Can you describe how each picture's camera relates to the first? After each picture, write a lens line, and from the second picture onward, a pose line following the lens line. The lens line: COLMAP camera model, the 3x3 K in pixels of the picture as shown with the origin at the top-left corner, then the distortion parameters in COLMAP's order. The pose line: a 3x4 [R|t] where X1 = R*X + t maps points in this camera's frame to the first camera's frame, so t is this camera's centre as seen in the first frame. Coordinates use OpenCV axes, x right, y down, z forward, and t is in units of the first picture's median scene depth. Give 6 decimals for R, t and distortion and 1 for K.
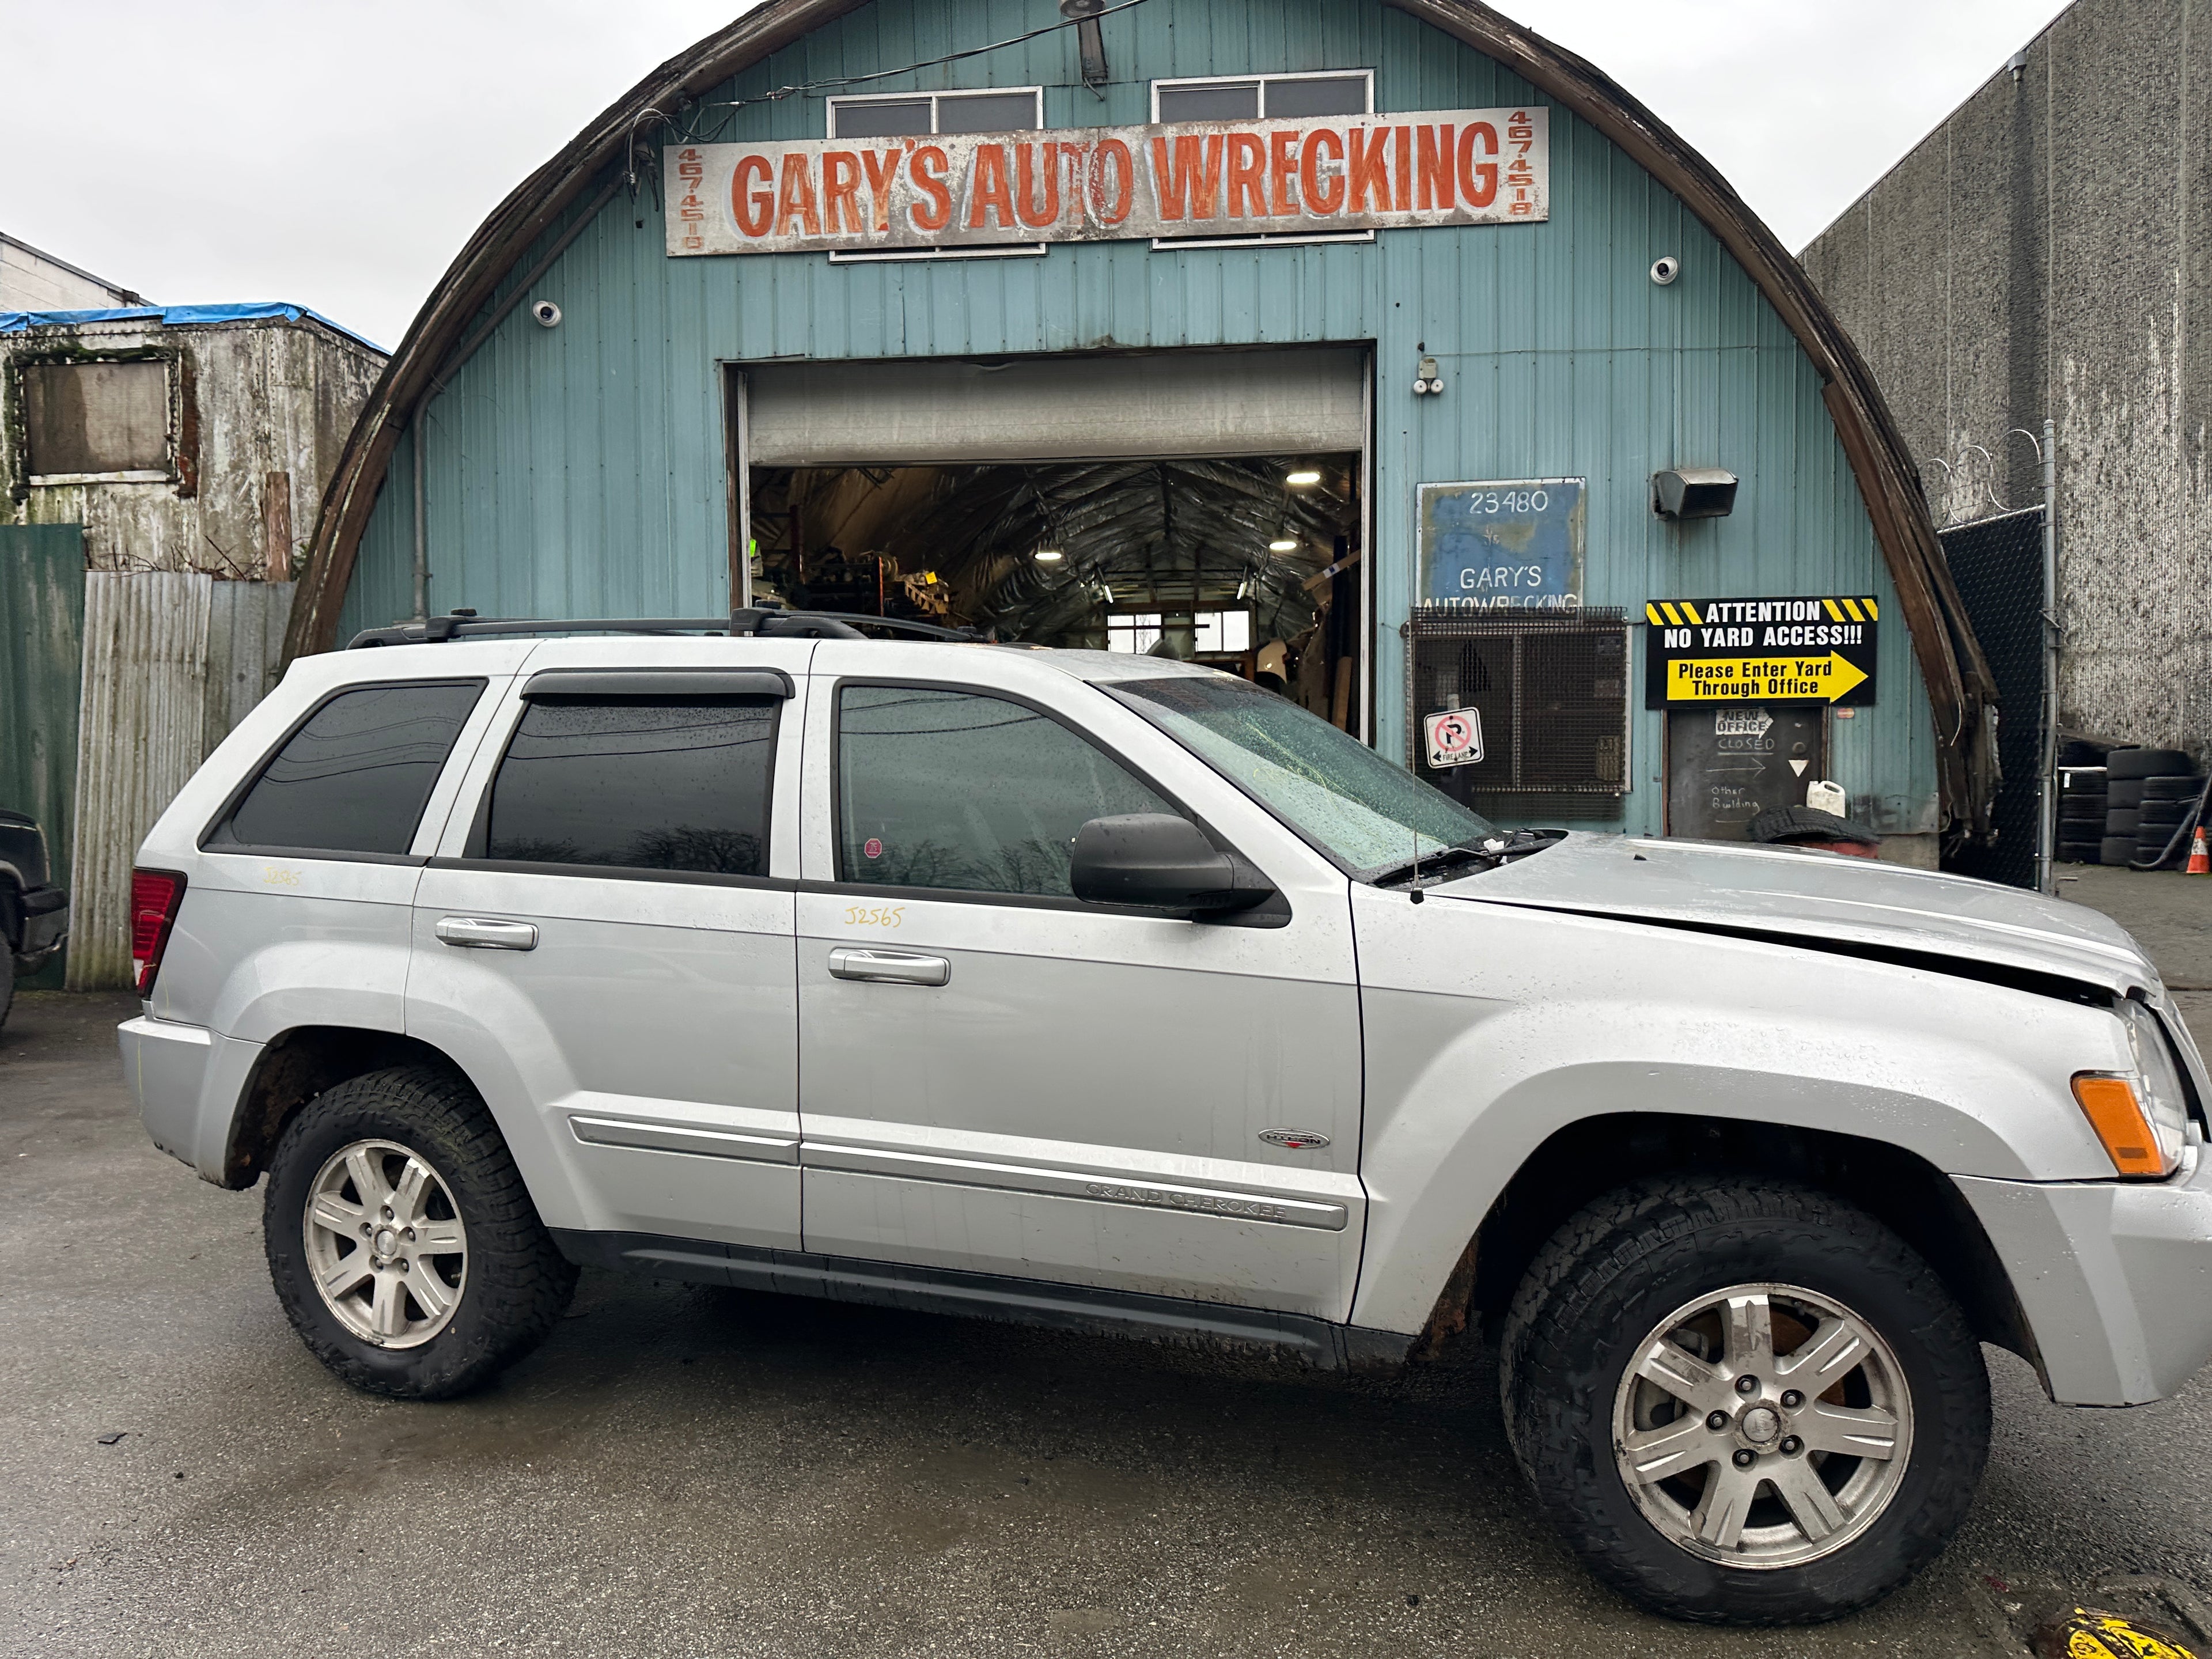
lens RADIAL K [[1561.5, 0, 1106.5], [0, 1561.5, 823.2], [0, 0, 1]] dist [0.041426, -0.055730]
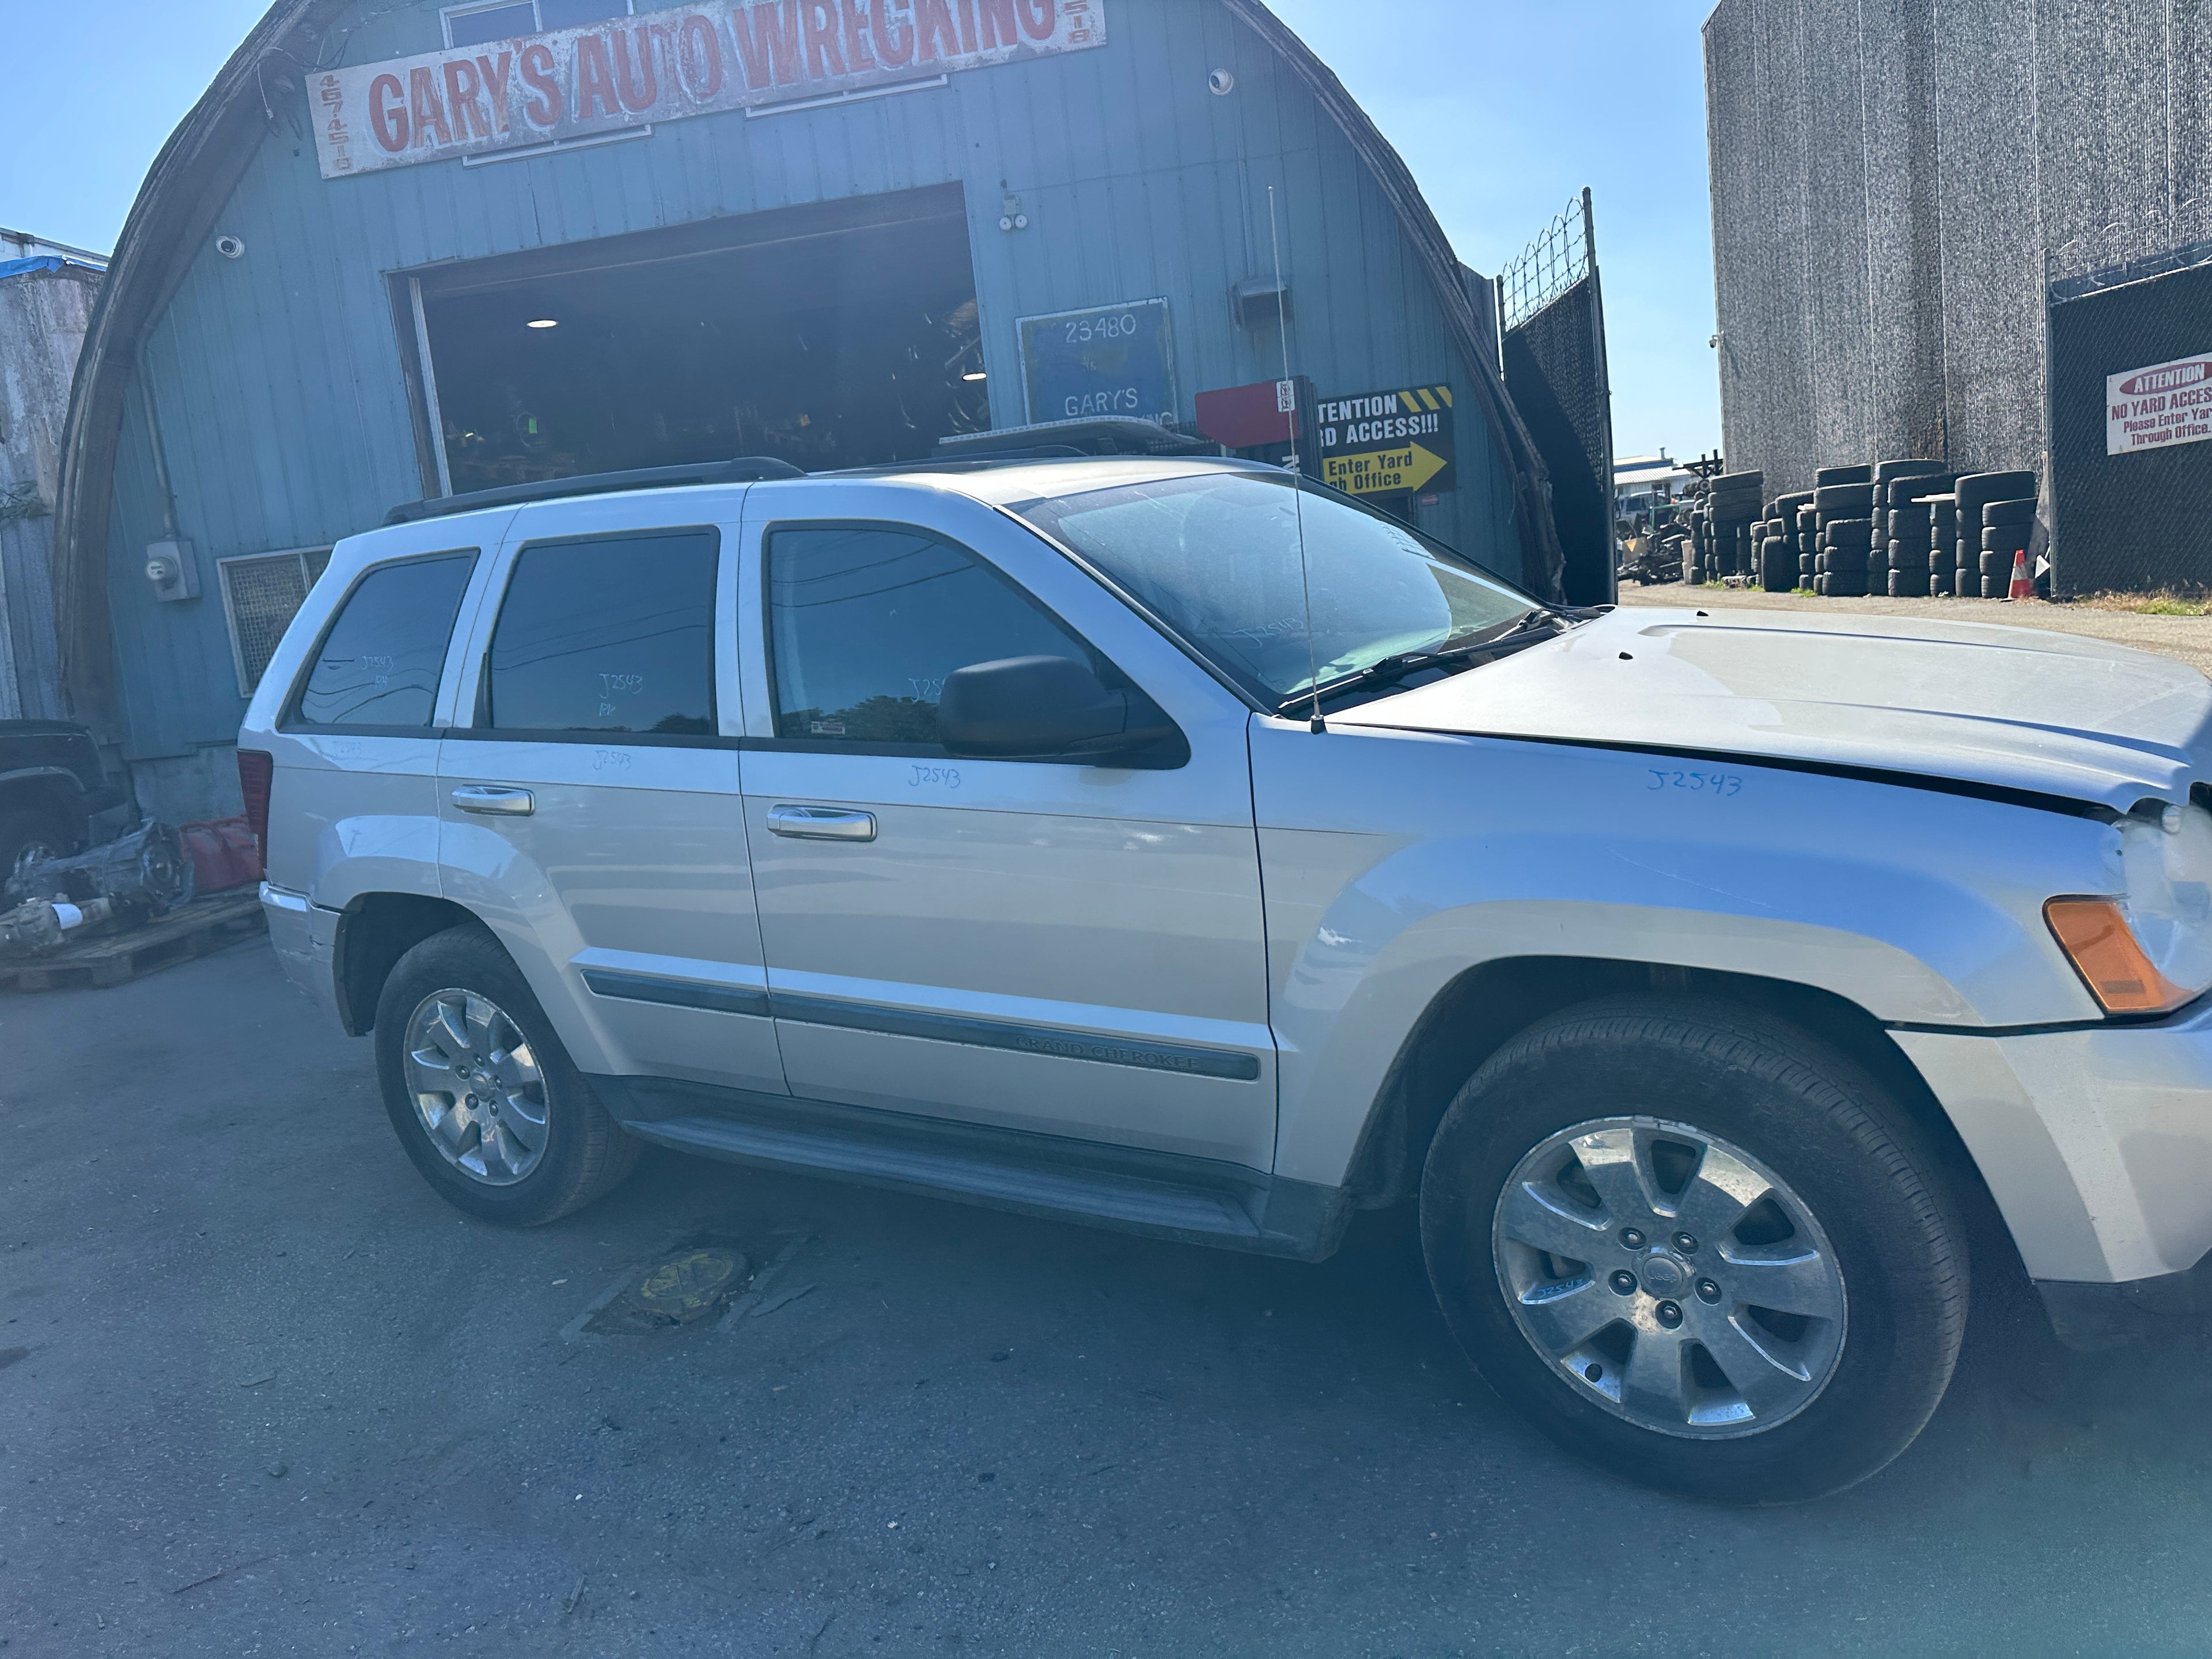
lens RADIAL K [[1561.5, 0, 1103.9], [0, 1561.5, 817.1], [0, 0, 1]] dist [0.041426, -0.055730]
pose [[0.991591, -0.080003, -0.101723, 0.340833], [0.091806, 0.988855, 0.117209, -0.002951], [0.091212, -0.125562, 0.987884, -0.084342]]
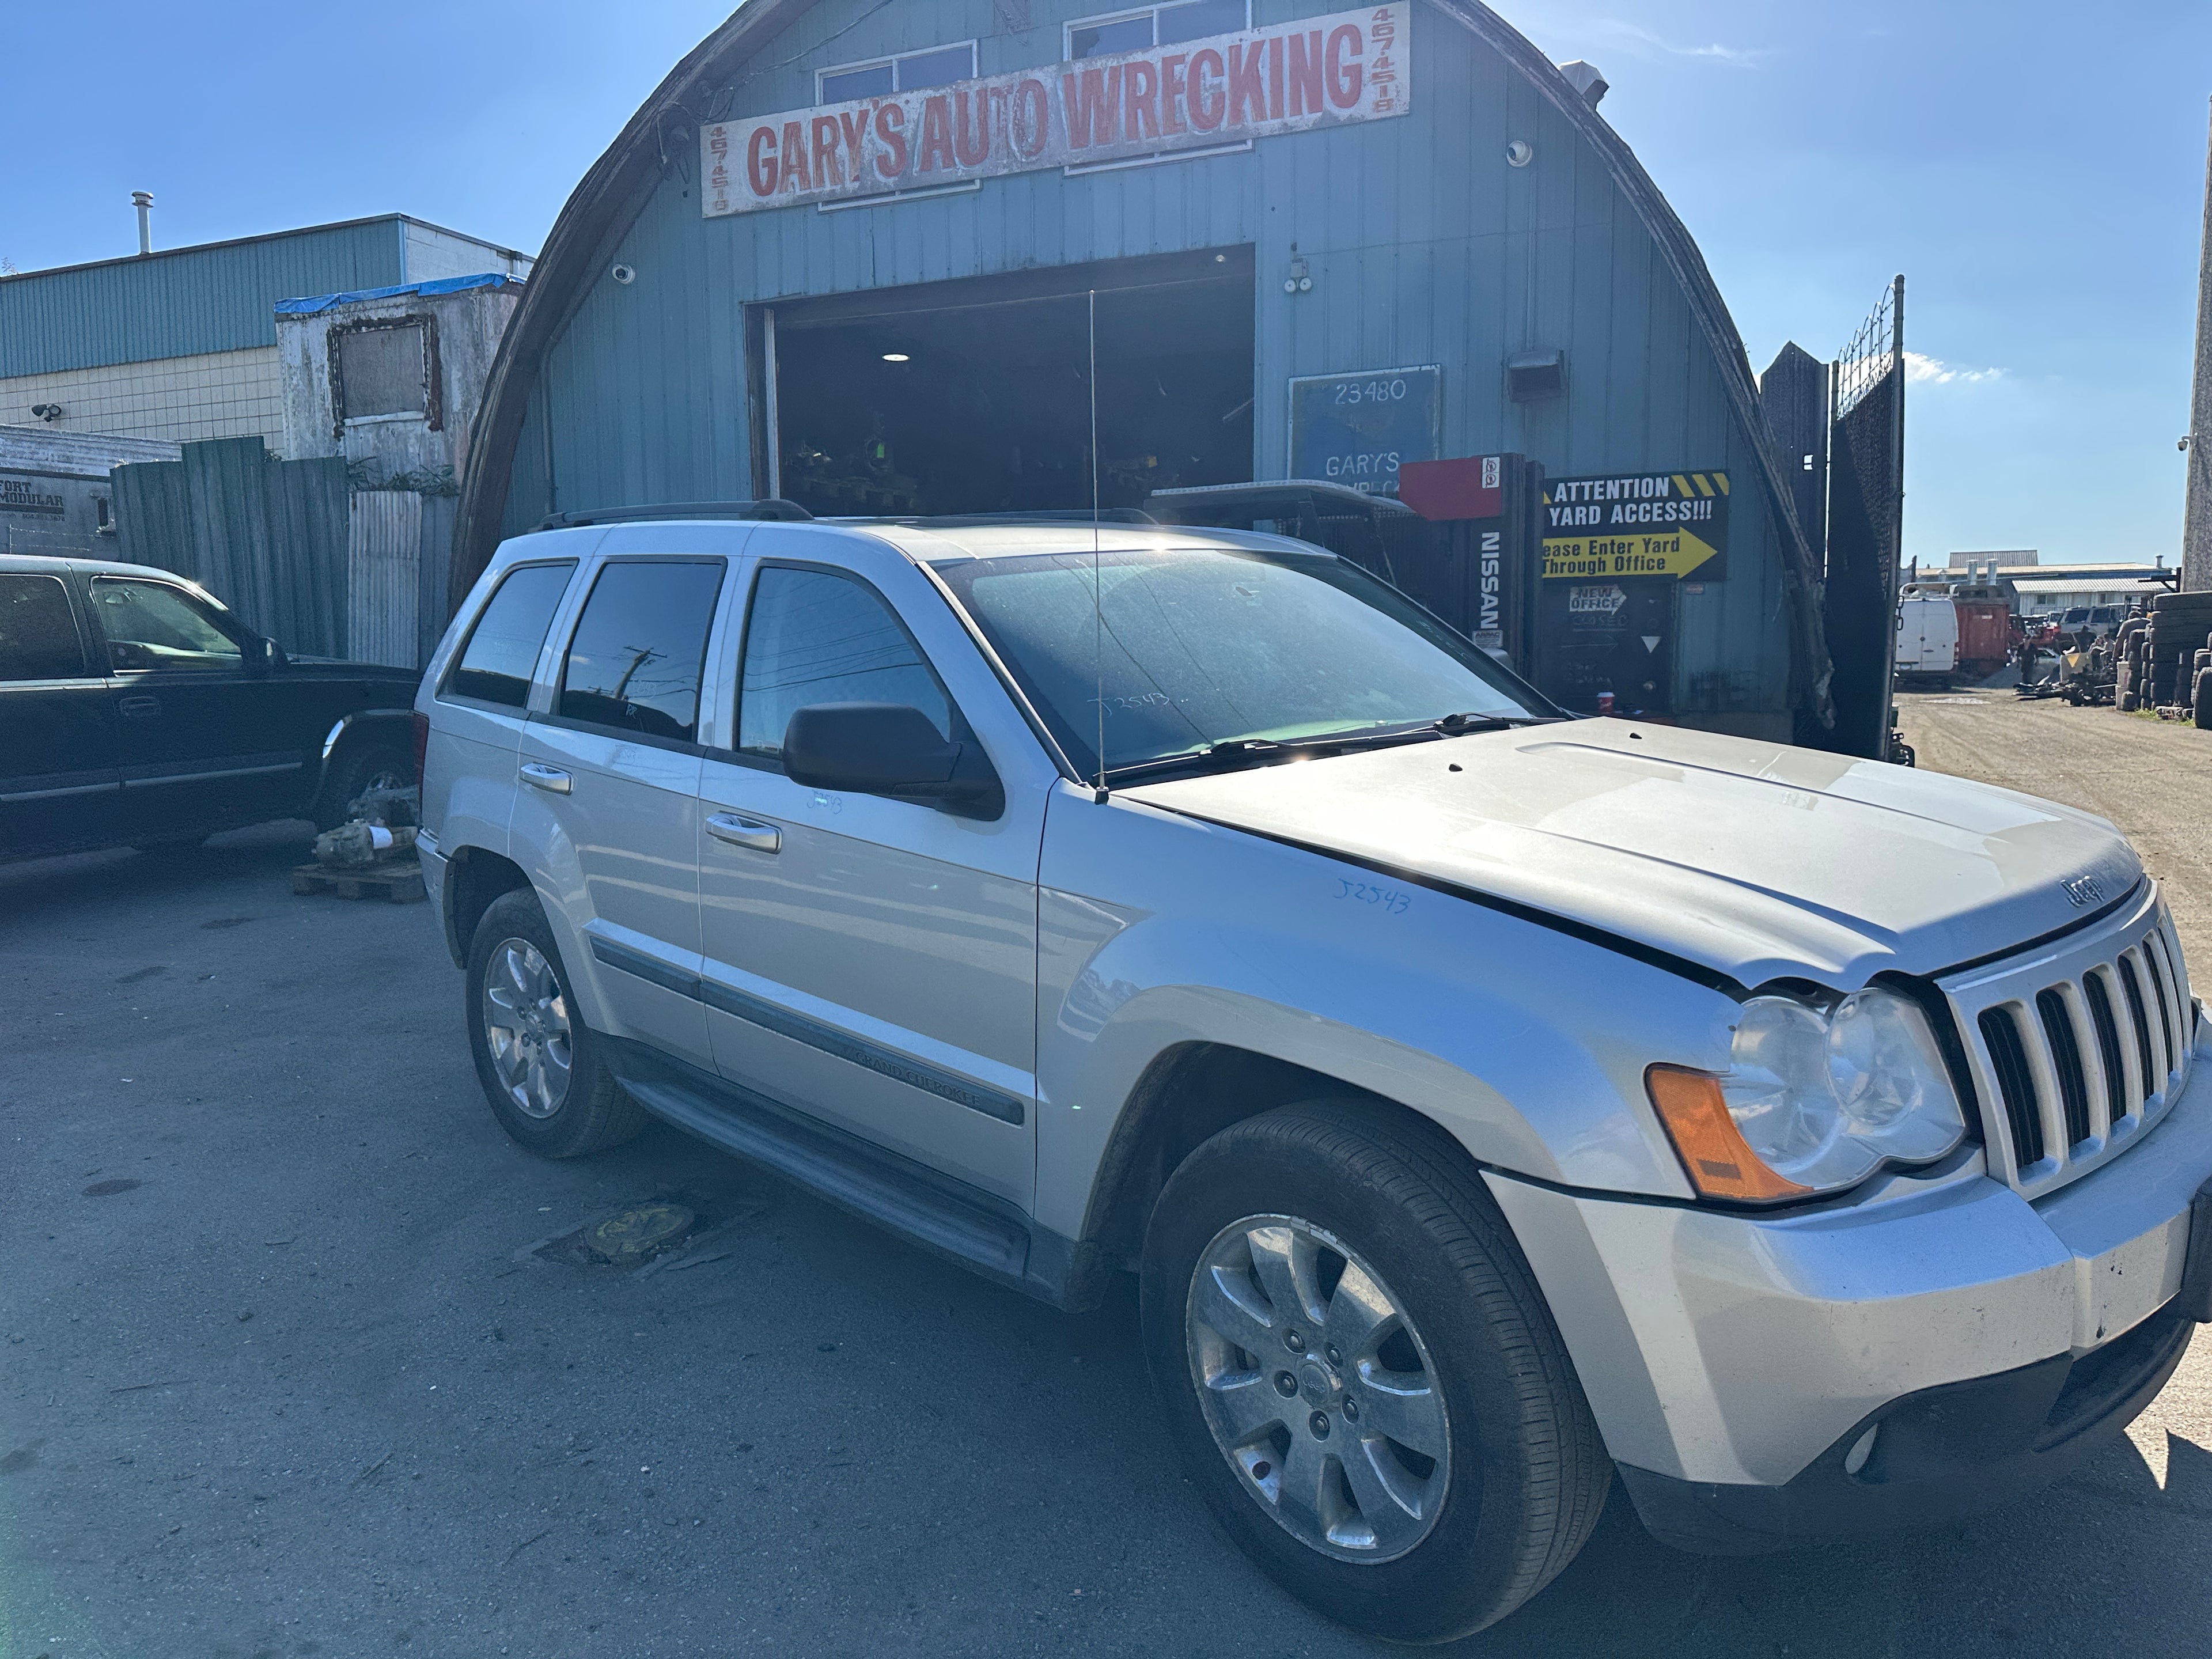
lens RADIAL K [[1561.5, 0, 1103.1], [0, 1561.5, 809.0], [0, 0, 1]] dist [0.041426, -0.055730]
pose [[0.941776, 0.039503, -0.333914, 0.451670], [-0.013991, 0.996819, 0.078466, -0.003632], [0.335951, -0.069225, 0.939332, -0.077603]]
